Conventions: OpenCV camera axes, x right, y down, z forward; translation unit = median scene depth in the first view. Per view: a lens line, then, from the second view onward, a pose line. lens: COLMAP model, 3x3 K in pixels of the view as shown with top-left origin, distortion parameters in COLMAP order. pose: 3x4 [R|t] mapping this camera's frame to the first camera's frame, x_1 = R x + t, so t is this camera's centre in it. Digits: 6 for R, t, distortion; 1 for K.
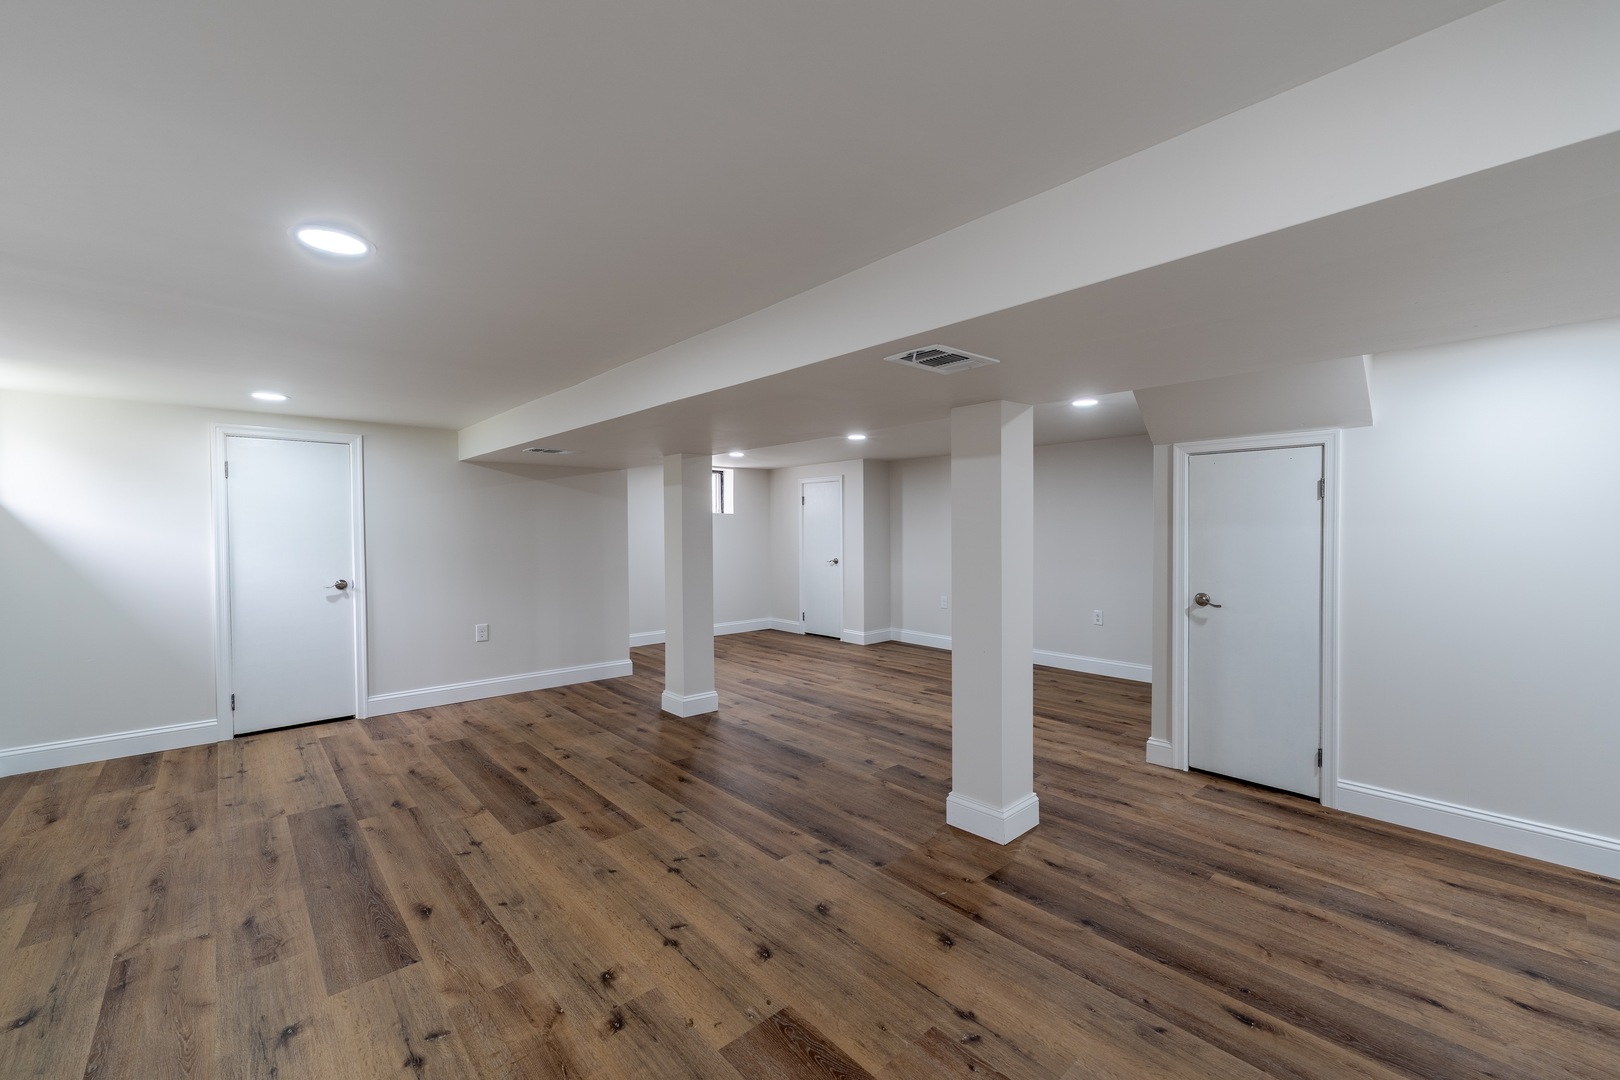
lens RADIAL K [[672.3, 0, 818.0], [0, 672.3, 544.3], [0, 0, 1]] dist [-0.000817, -0.000276]
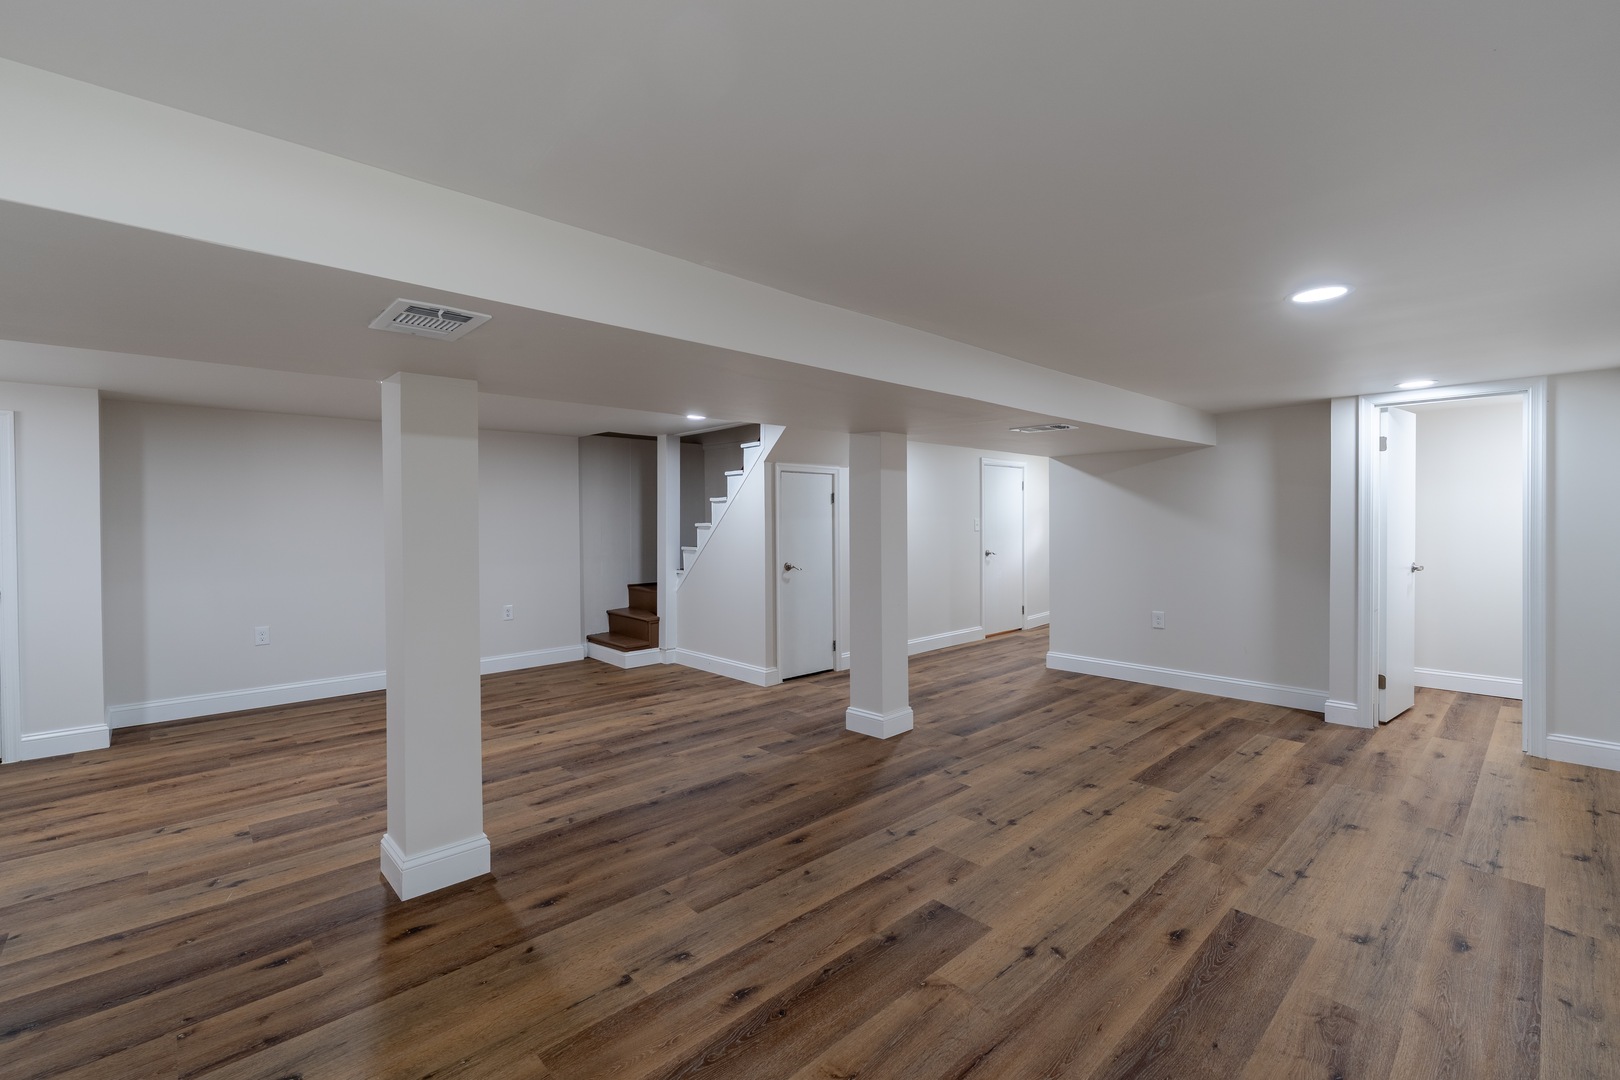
lens RADIAL K [[672.3, 0, 809.6], [0, 672.3, 516.1], [0, 0, 1]] dist [-0.000817, -0.000276]
pose [[-0.005230, 0.006301, 0.999966, -1.141093], [0.029623, 0.999542, -0.006143, -0.025673], [-0.999547, 0.029590, -0.005414, 1.131922]]
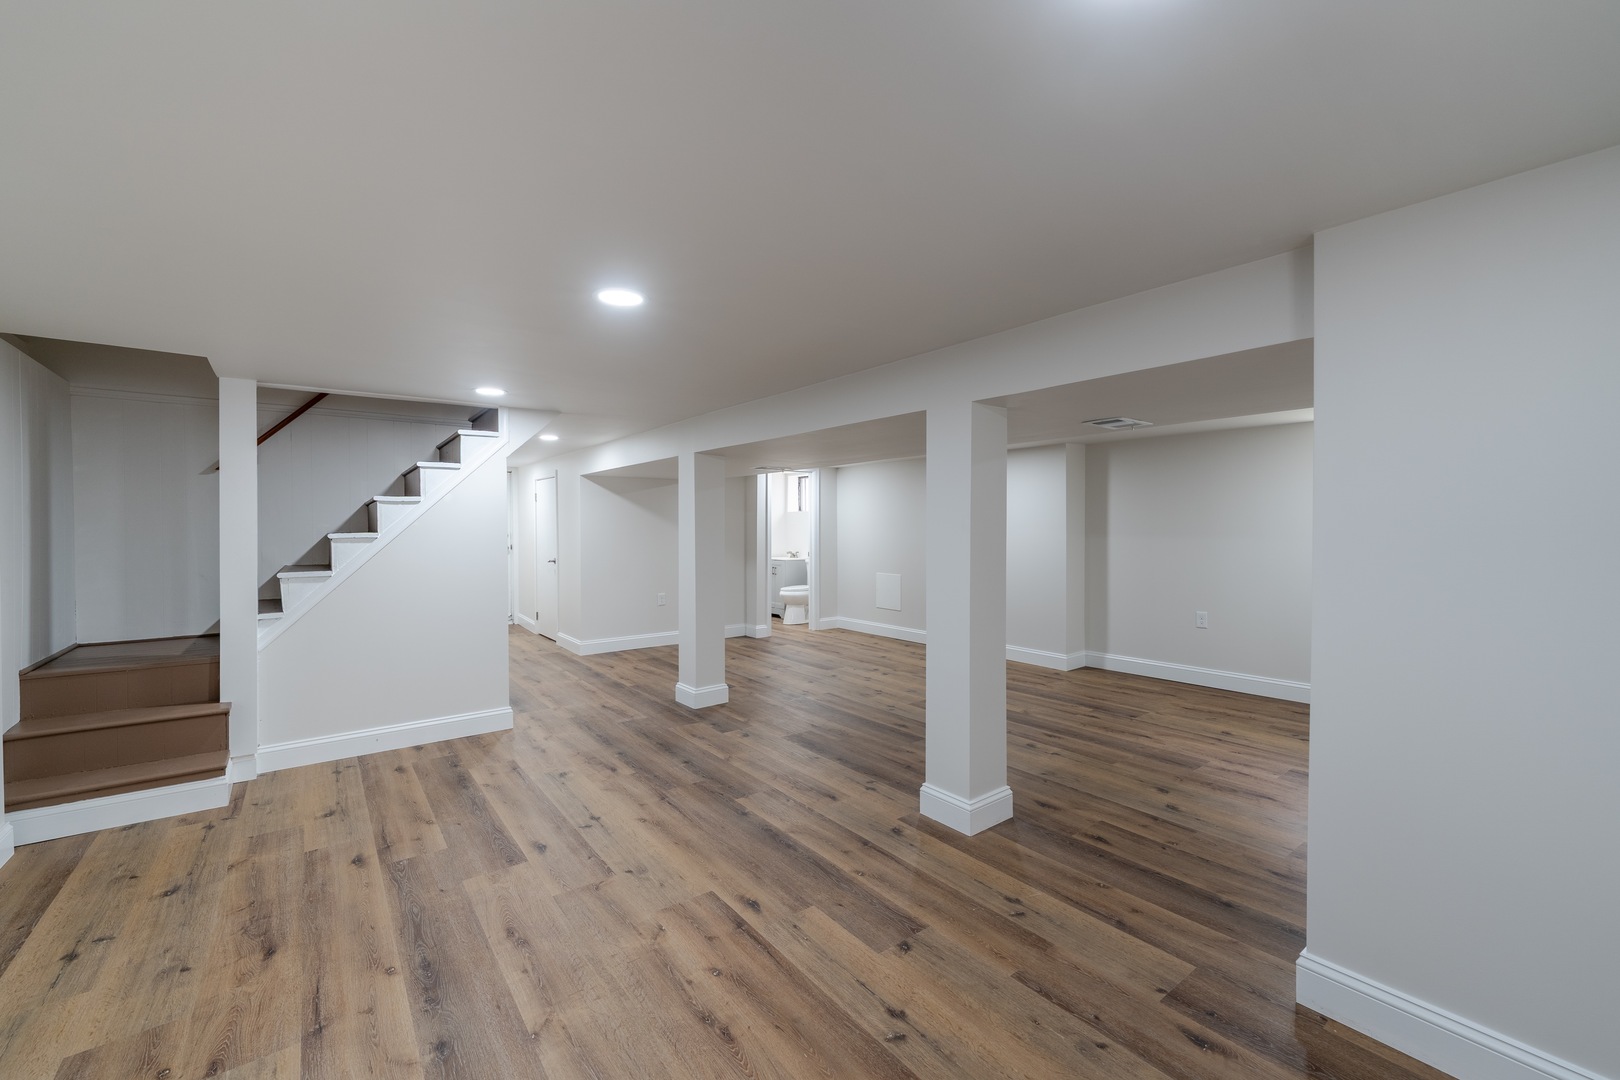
lens RADIAL K [[672.3, 0, 793.5], [0, 672.3, 531.9], [0, 0, 1]] dist [-0.000817, -0.000276]
pose [[-0.993086, 0.004943, 0.117286, -0.169134], [0.008846, 0.999423, 0.032779, -0.063904], [-0.117057, 0.033590, -0.992557, 2.615401]]
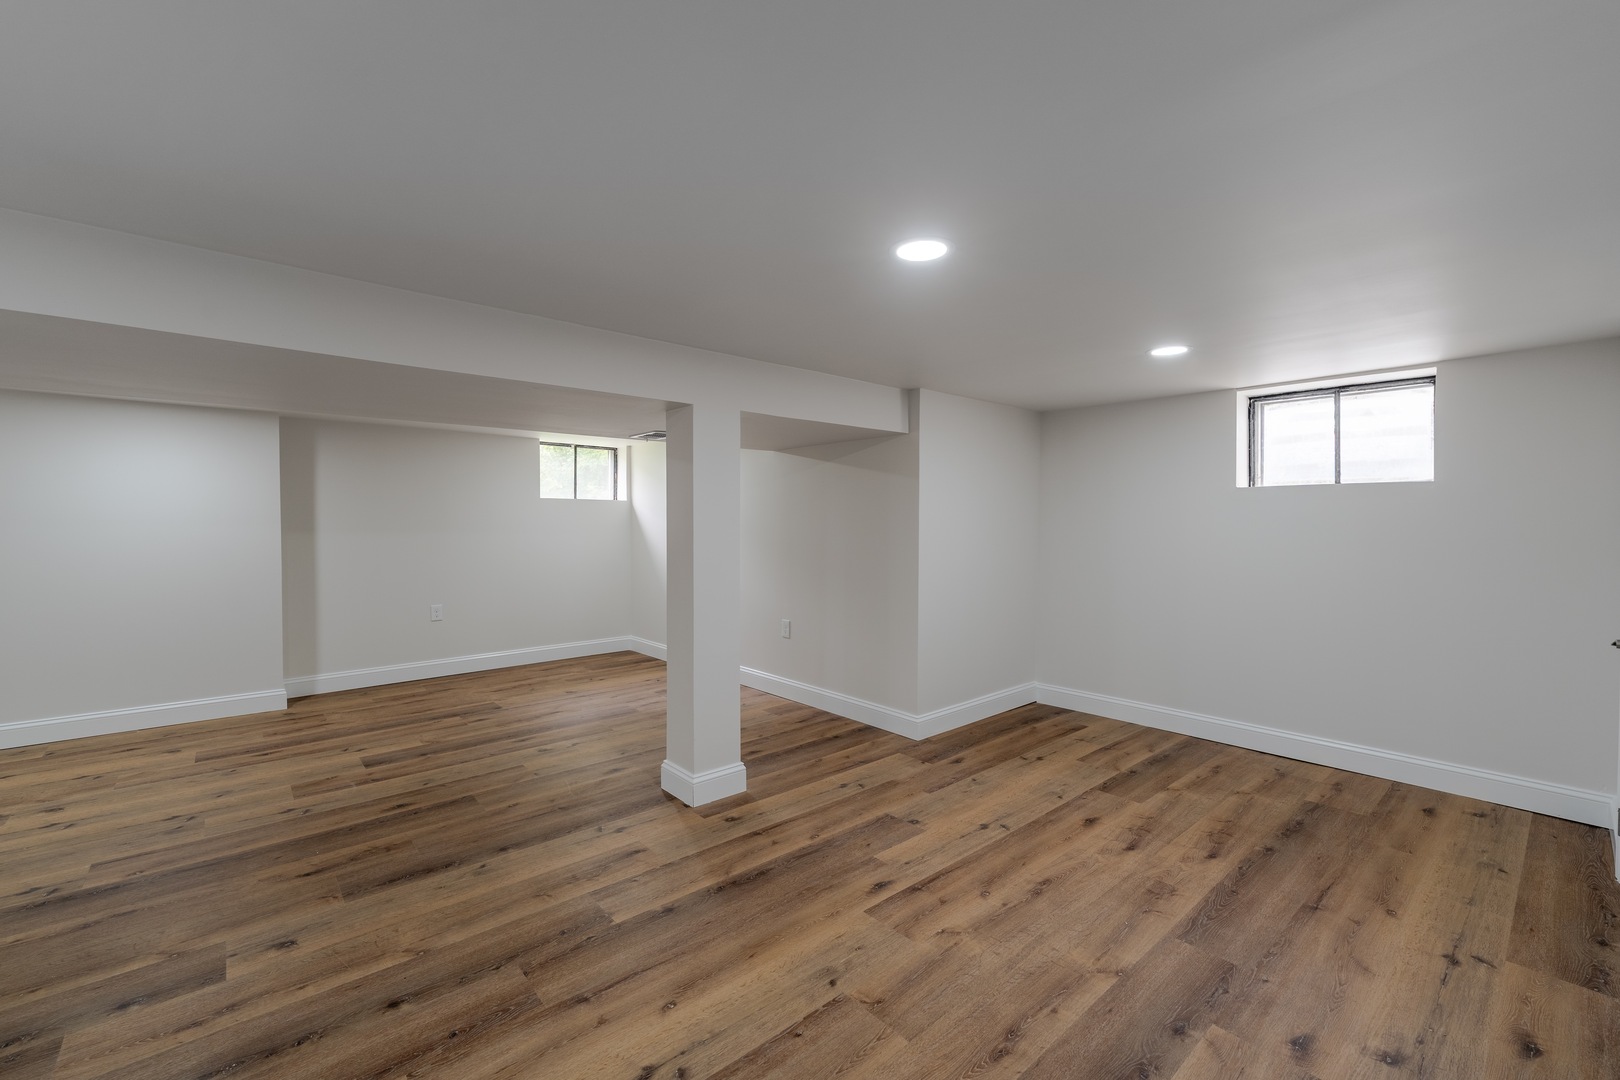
lens RADIAL K [[672.3, 0, 818.6], [0, 672.3, 532.8], [0, 0, 1]] dist [-0.000817, -0.000276]
pose [[-0.025994, 0.021373, -0.999434, 0.760361], [-0.024436, 0.999459, 0.022009, -0.045786], [0.999363, 0.024995, -0.025458, 1.805139]]
